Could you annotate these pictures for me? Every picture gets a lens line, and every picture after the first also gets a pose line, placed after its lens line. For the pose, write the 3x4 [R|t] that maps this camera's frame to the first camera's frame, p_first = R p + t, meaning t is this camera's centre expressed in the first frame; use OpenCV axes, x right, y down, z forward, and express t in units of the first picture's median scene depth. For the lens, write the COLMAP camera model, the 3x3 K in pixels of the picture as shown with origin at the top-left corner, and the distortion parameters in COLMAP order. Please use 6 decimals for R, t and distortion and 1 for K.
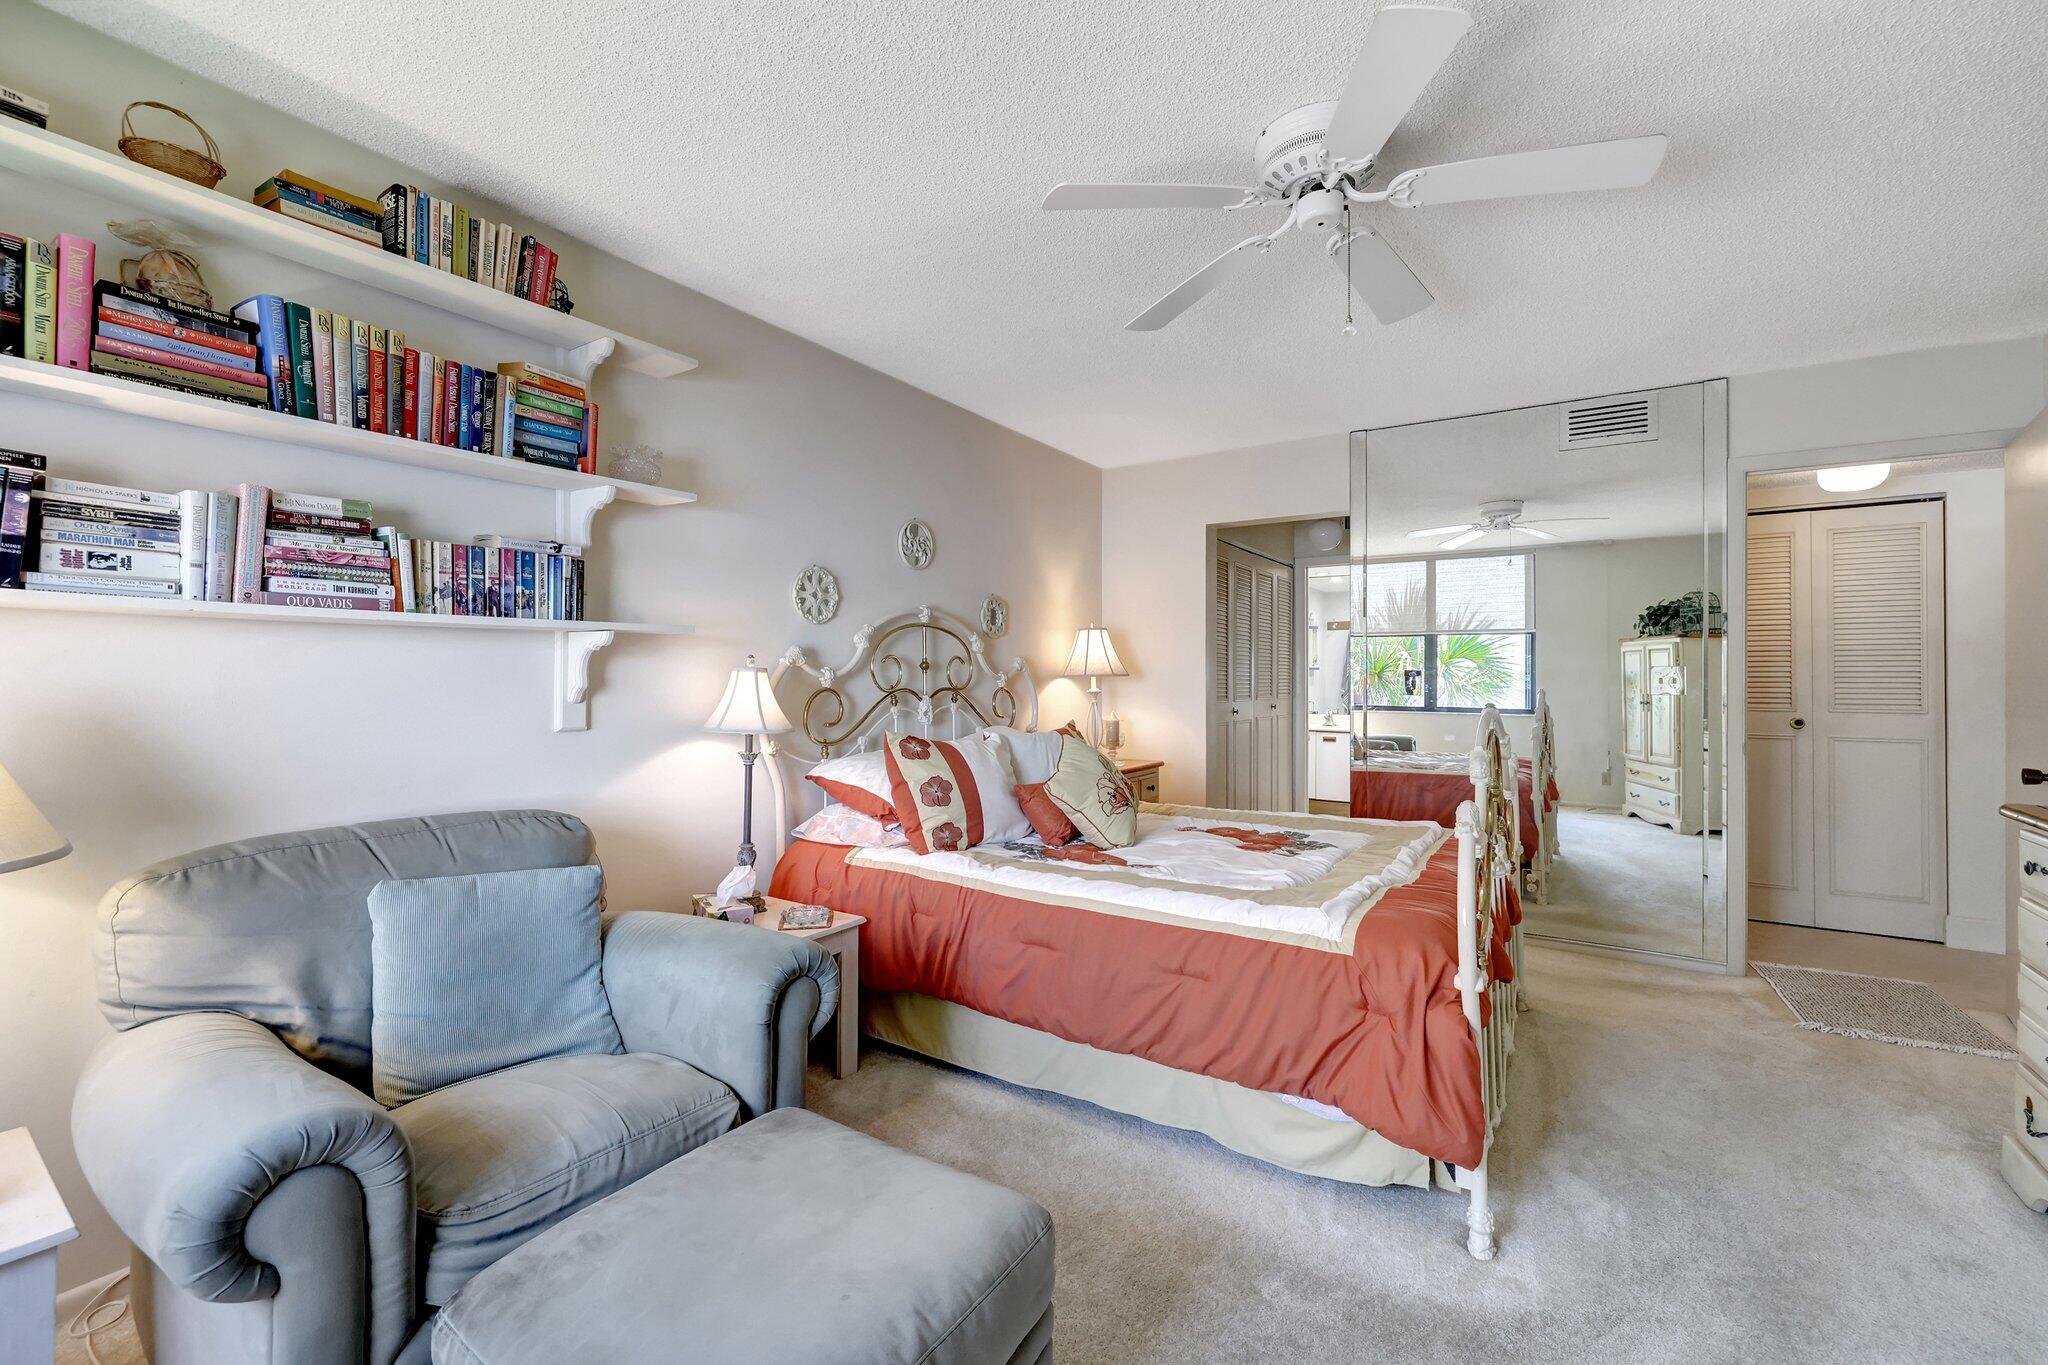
lens RADIAL K [[854.2, 0, 1030.6], [0, 854.2, 672.6], [0, 0, 1]] dist [-0.004075, 0.001777]
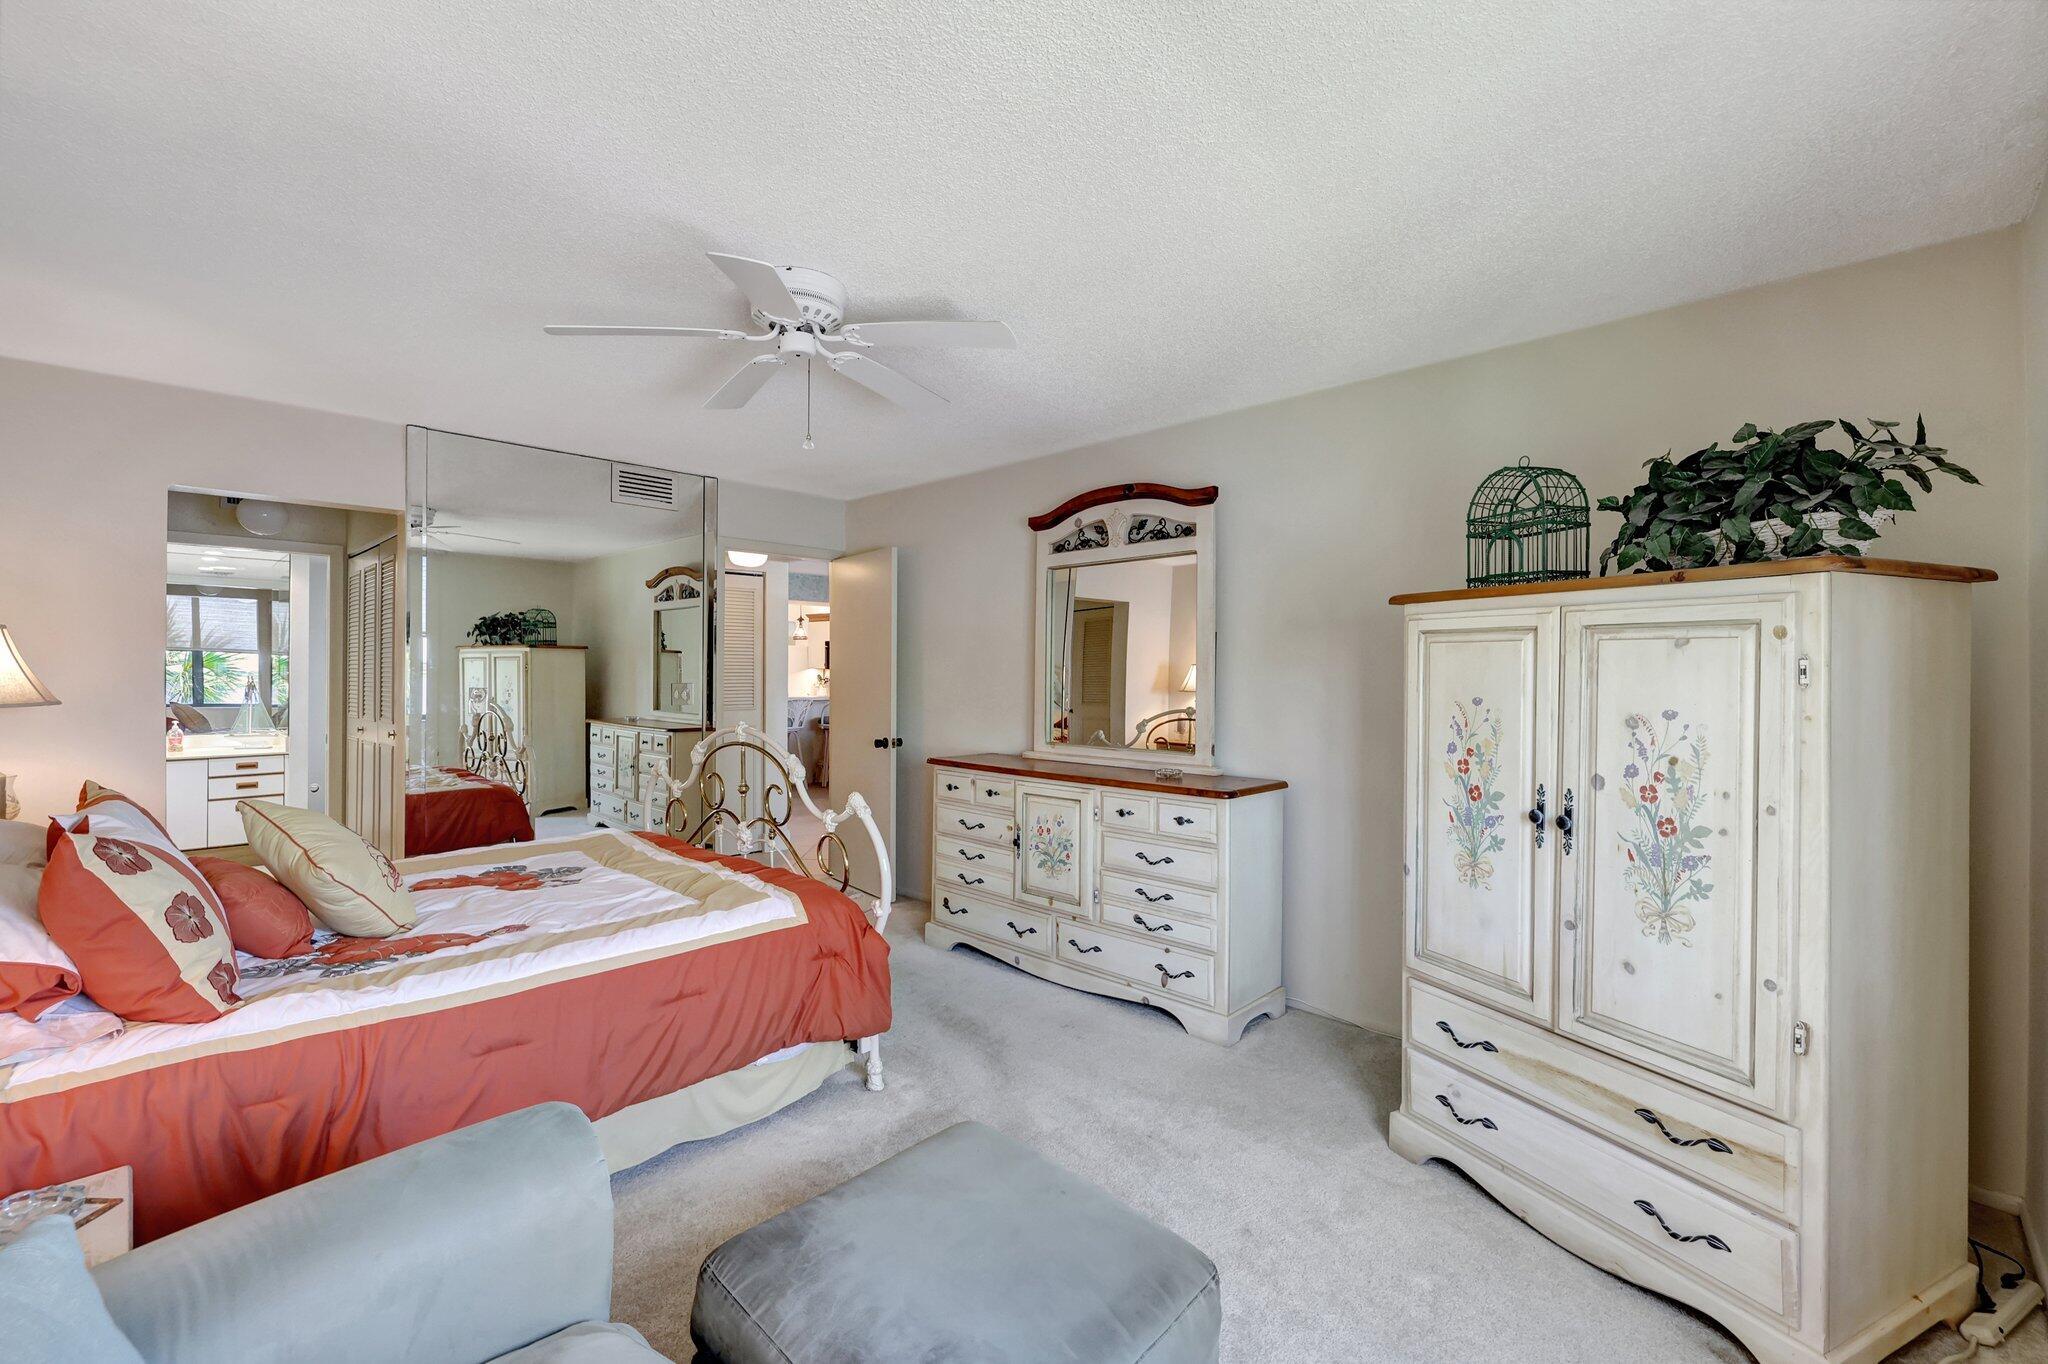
lens RADIAL K [[854.2, 0, 1019.0], [0, 854.2, 678.1], [0, 0, 1]] dist [-0.004075, 0.001777]
pose [[0.189238, -0.006220, 0.981912, -0.600611], [-0.011130, 0.999902, 0.008479, -0.043652], [-0.981868, -0.012533, 0.189150, 0.306696]]
